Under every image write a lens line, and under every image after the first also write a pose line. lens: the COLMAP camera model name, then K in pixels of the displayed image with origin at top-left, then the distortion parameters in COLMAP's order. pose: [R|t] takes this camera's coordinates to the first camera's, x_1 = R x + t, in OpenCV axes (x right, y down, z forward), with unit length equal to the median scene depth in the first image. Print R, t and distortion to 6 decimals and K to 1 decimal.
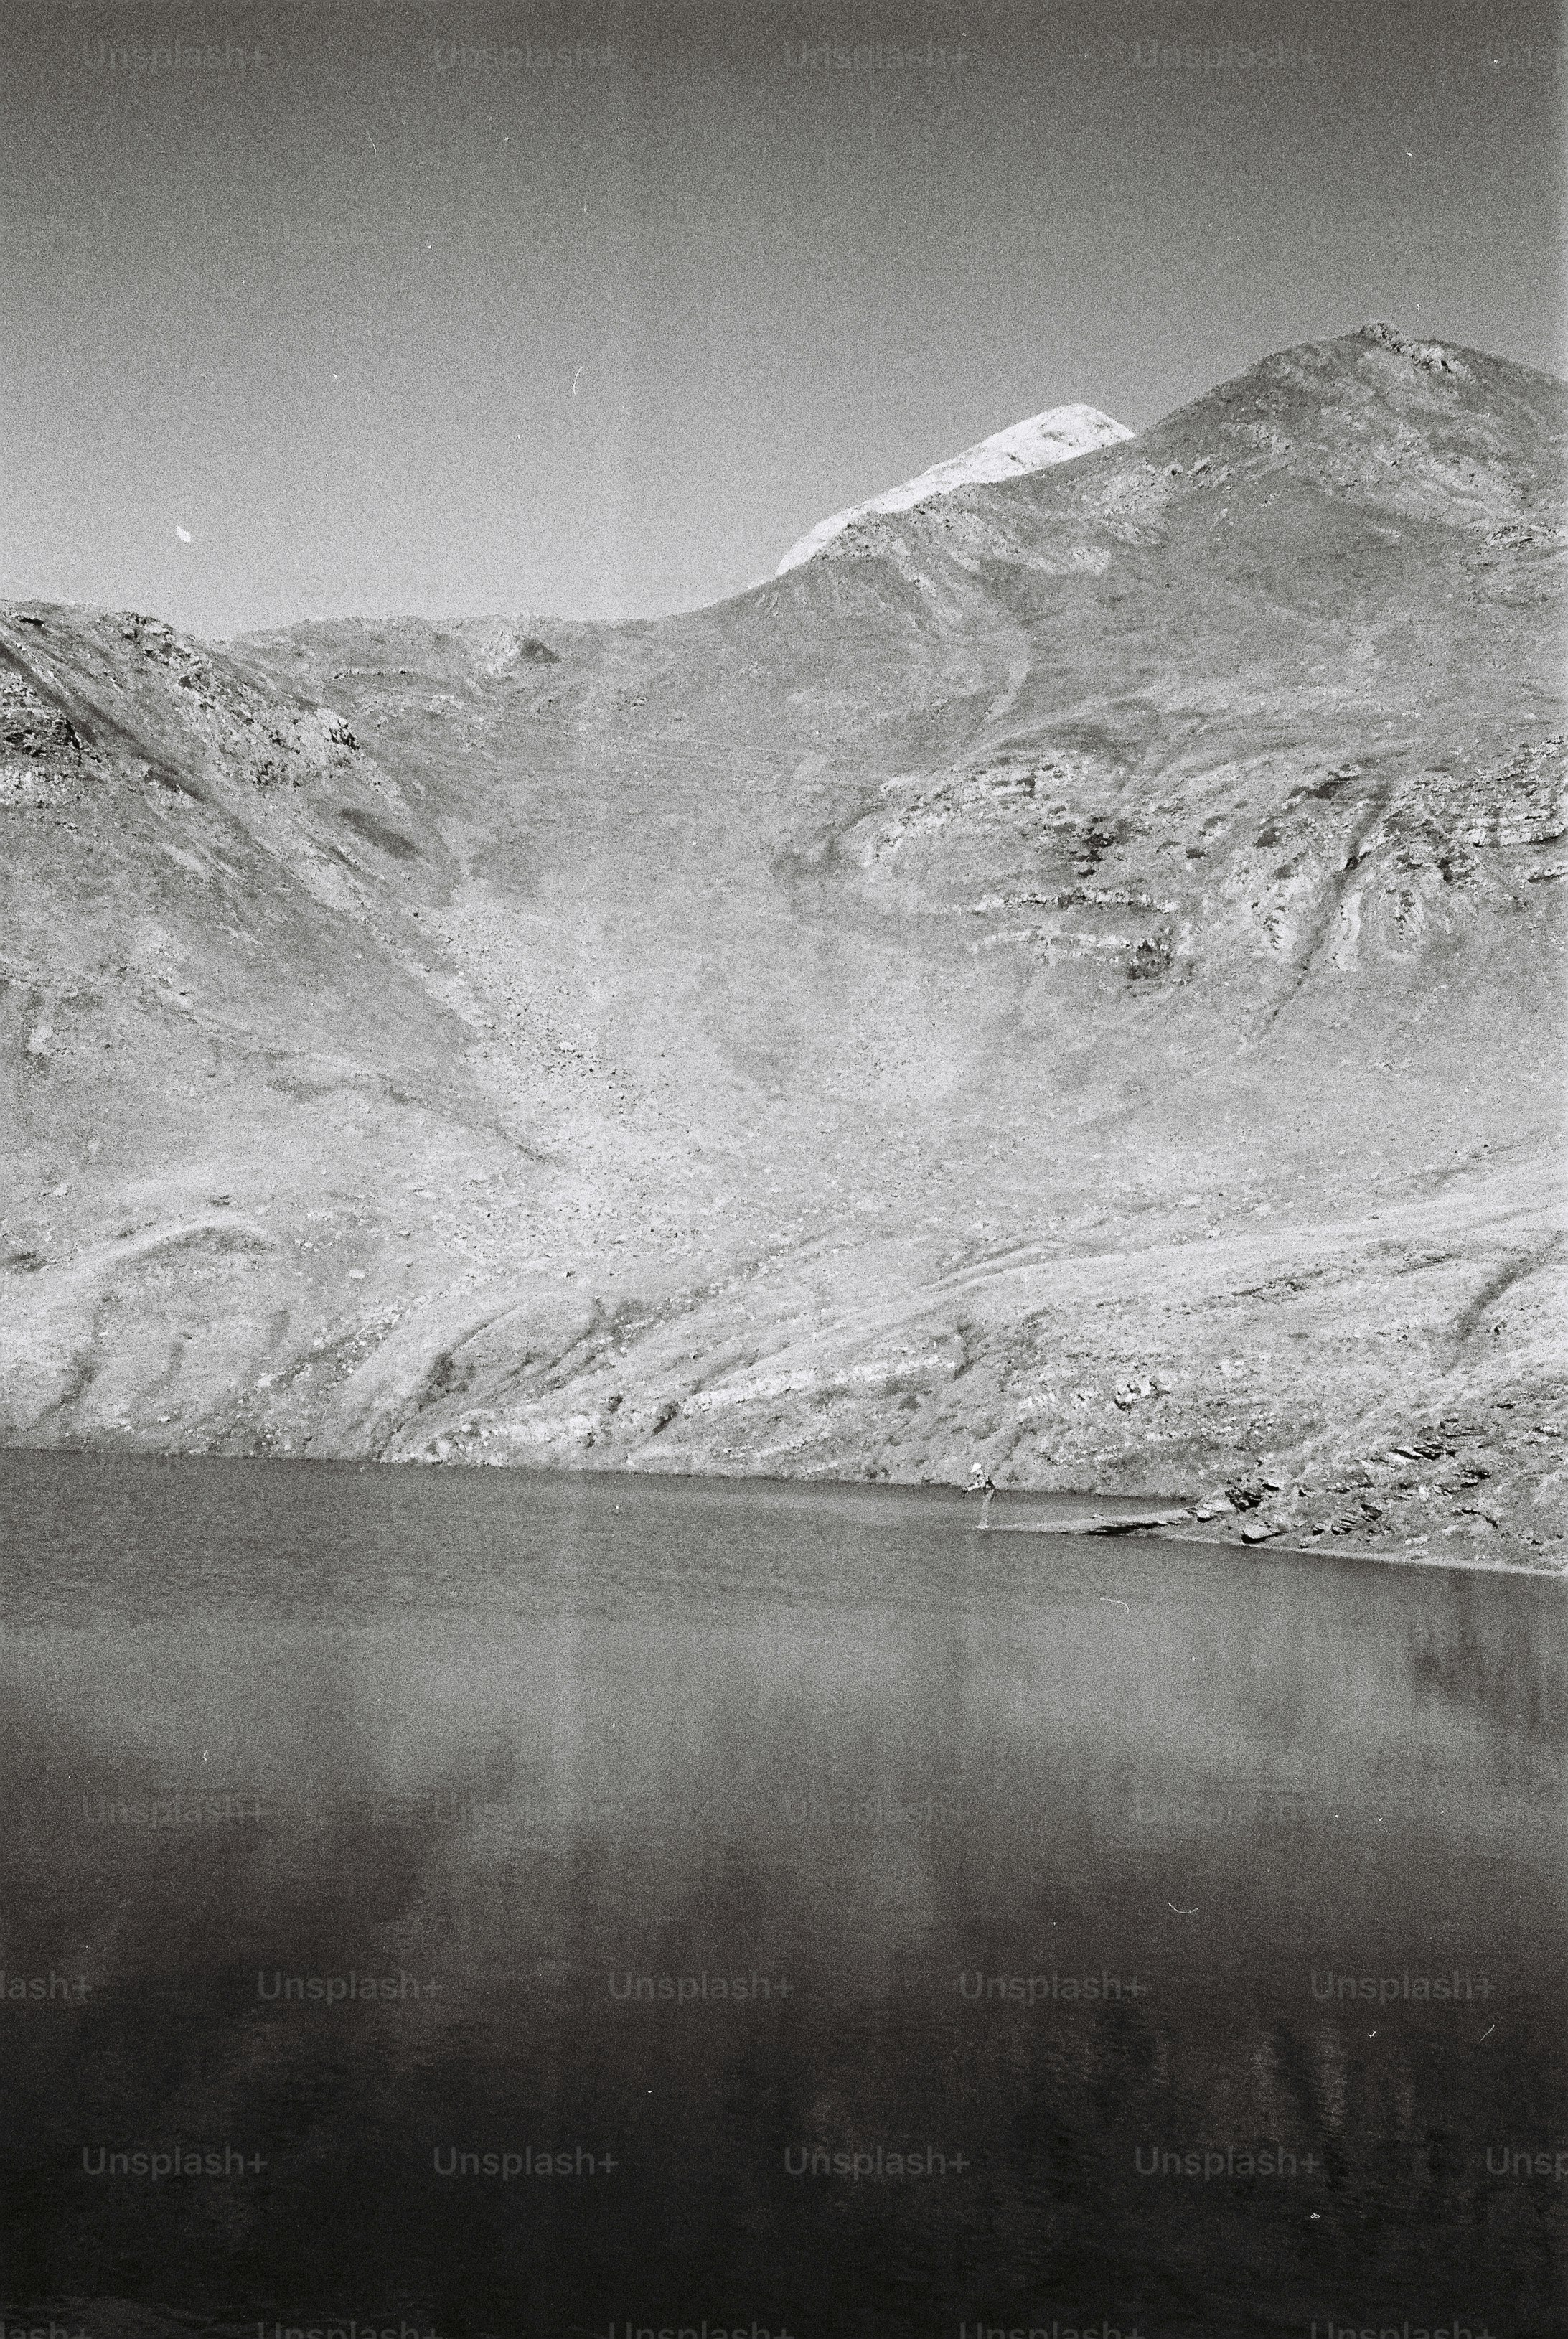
lens RADIAL K [[2350.2, 0, 824.2], [0, 2350.2, 1181.3], [0, 0, 1]] dist [0.126587, -0.334209]
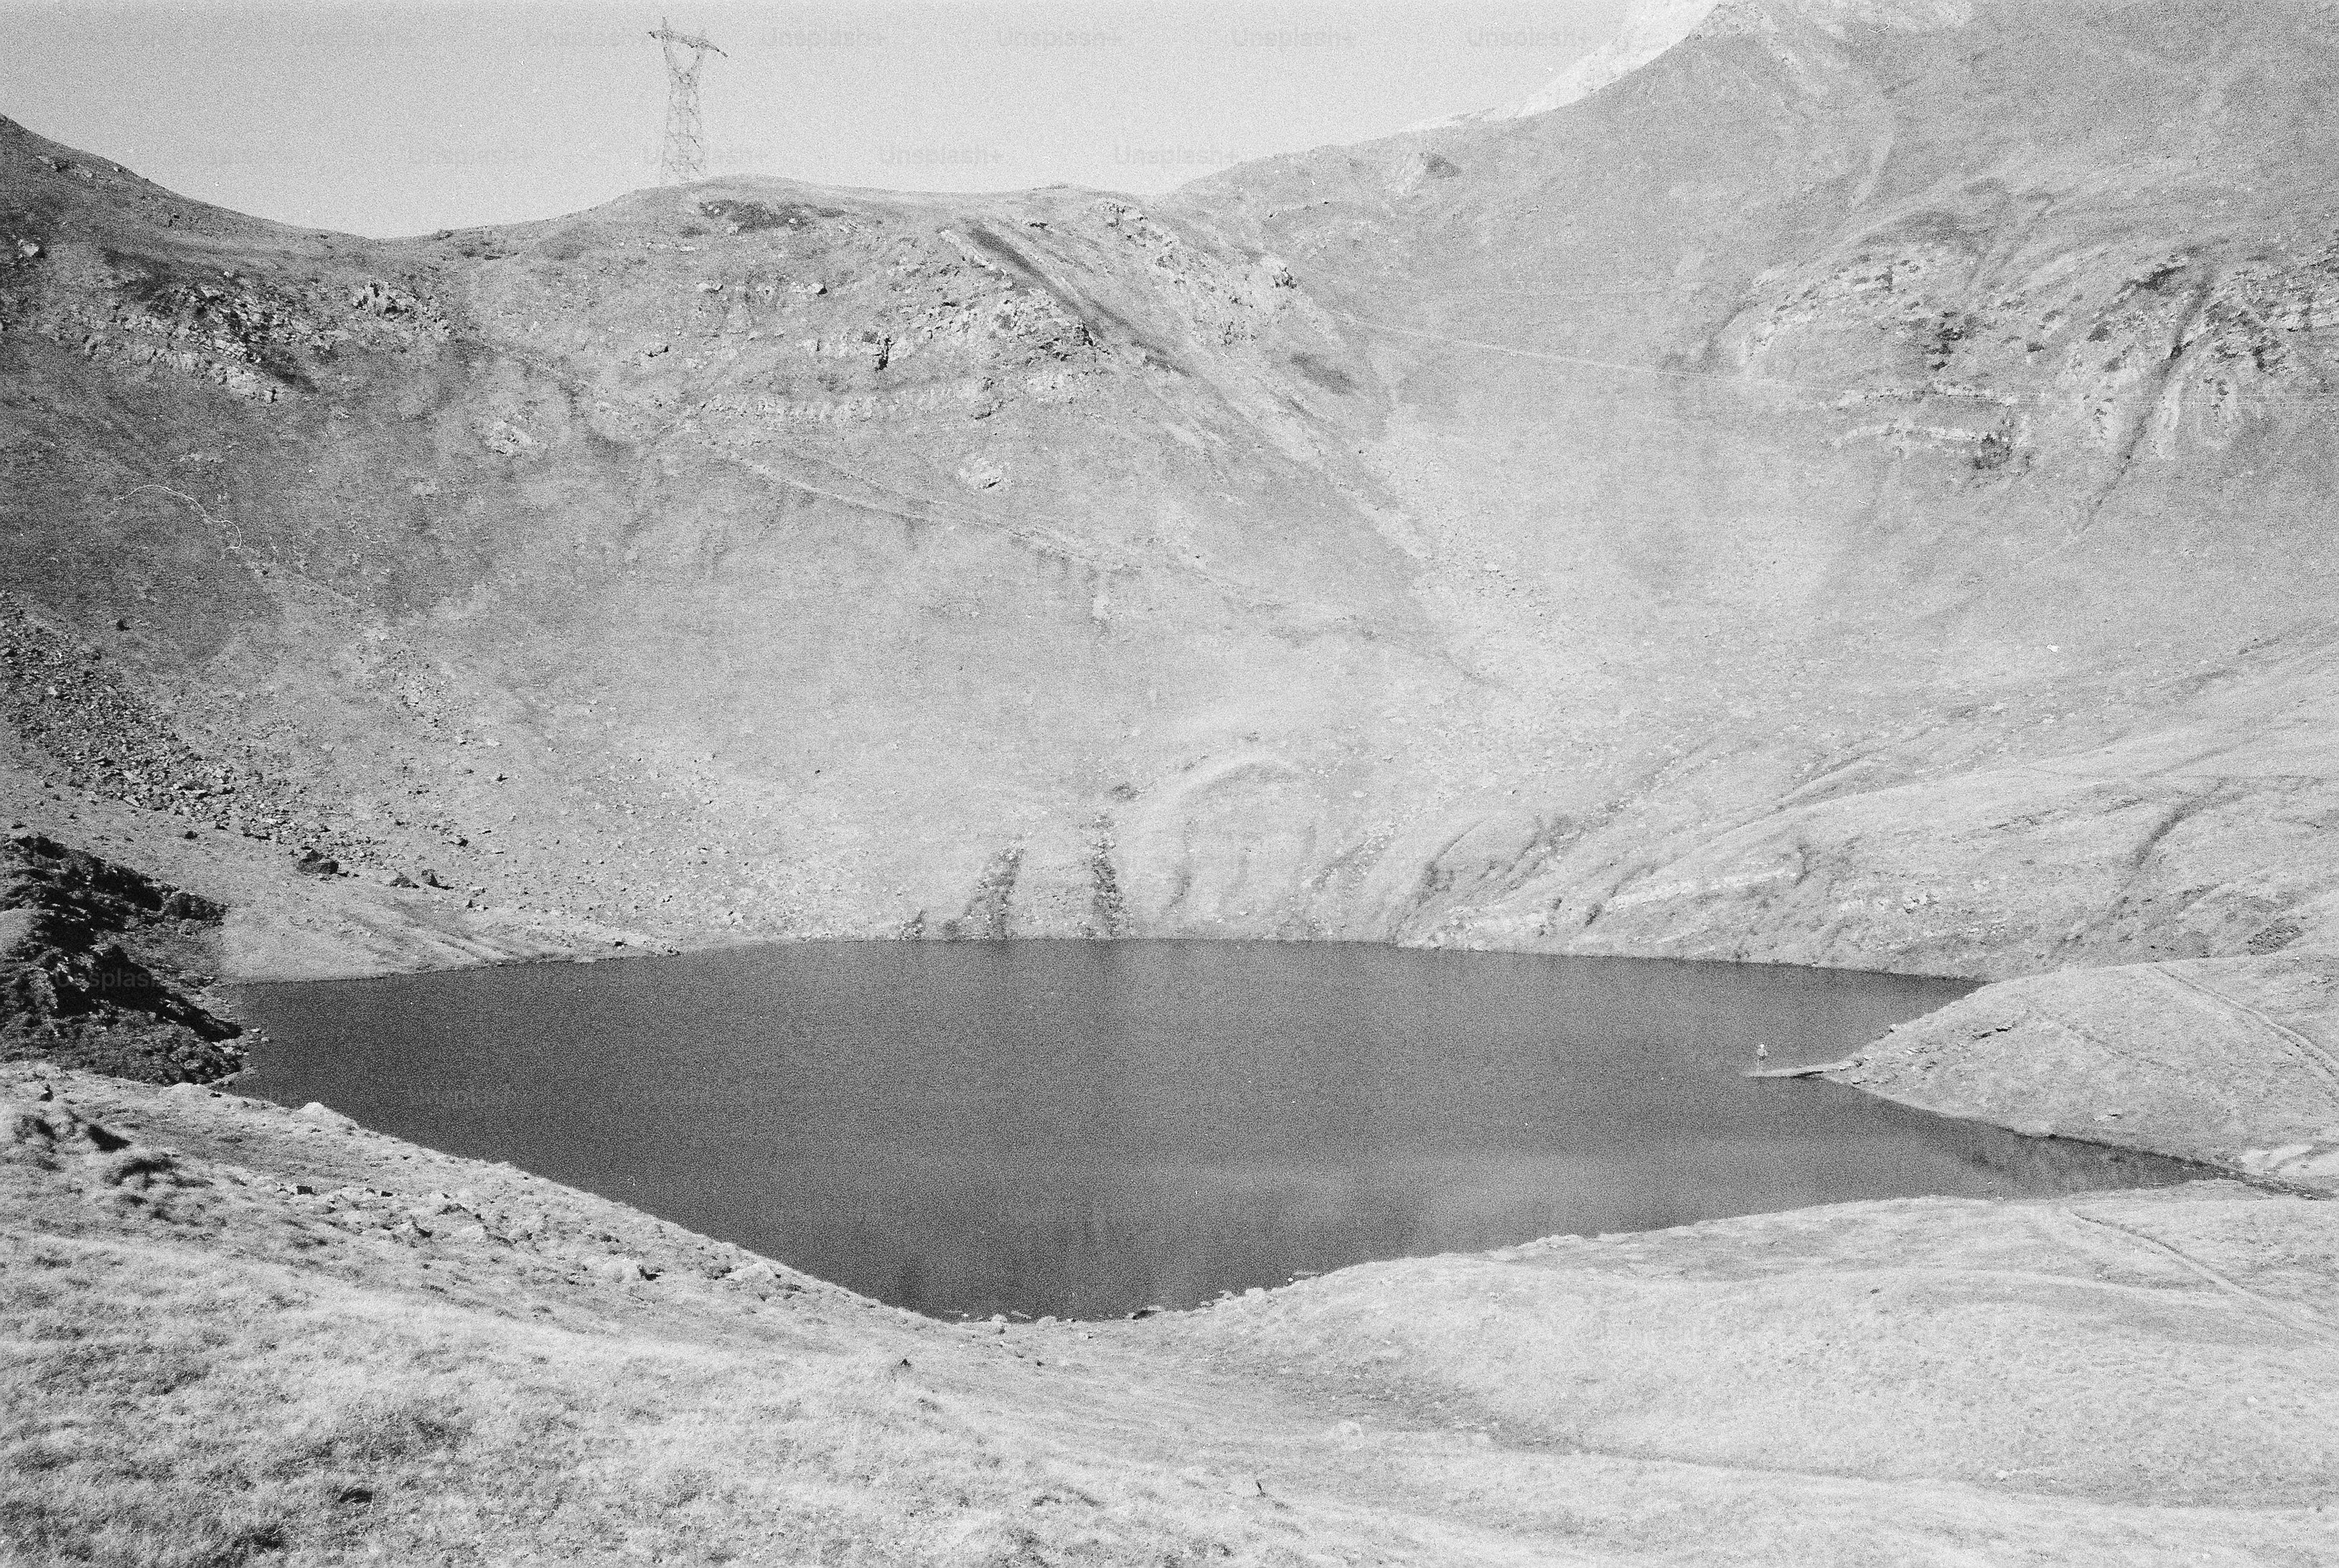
lens RADIAL K [[2928.7, 0, 1169.5], [0, 2928.7, 784.0], [0, 0, 1]] dist [-0.001746, -0.092680]
pose [[0.979721, -0.030551, -0.198025, 0.023580], [0.056846, 0.990080, 0.128493, -0.146308], [0.192135, -0.137145, 0.971738, -0.511419]]
